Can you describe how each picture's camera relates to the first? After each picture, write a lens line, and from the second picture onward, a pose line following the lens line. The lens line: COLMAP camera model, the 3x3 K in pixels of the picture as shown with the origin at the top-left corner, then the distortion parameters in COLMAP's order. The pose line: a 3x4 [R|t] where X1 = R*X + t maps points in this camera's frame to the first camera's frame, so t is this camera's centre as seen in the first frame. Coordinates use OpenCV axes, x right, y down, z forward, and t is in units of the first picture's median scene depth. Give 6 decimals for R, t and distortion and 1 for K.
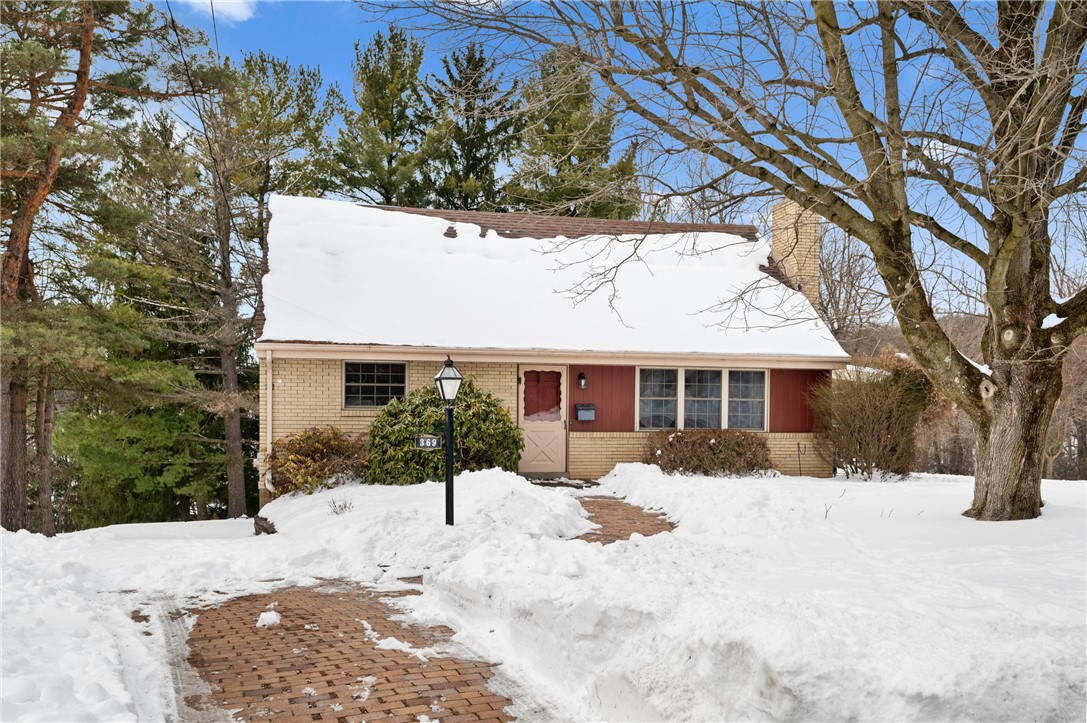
lens RADIAL K [[930.8, 0, 544.3], [0, 930.8, 365.8], [0, 0, 1]] dist [-0.006151, -0.009886]
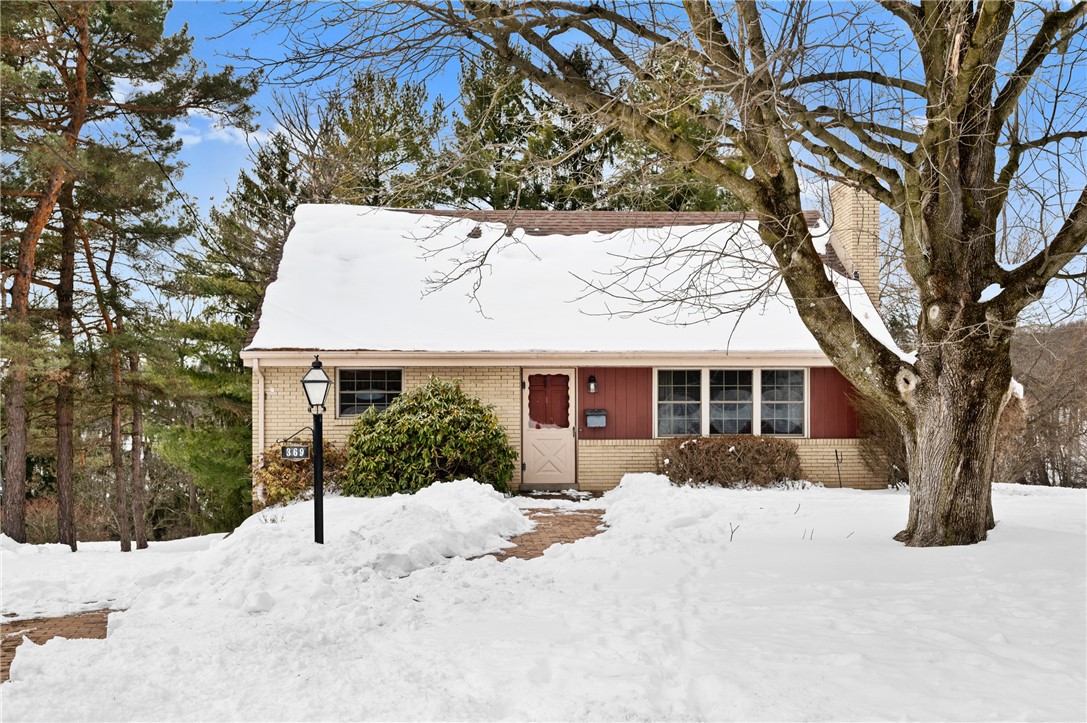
lens RADIAL K [[930.8, 0, 542.9], [0, 930.8, 360.0], [0, 0, 1]] dist [-0.006151, -0.009886]
pose [[0.984084, -0.023651, -0.176121, 0.170317], [0.020813, 0.999622, -0.017943, 0.008209], [0.176478, 0.013991, 0.984205, 0.087424]]
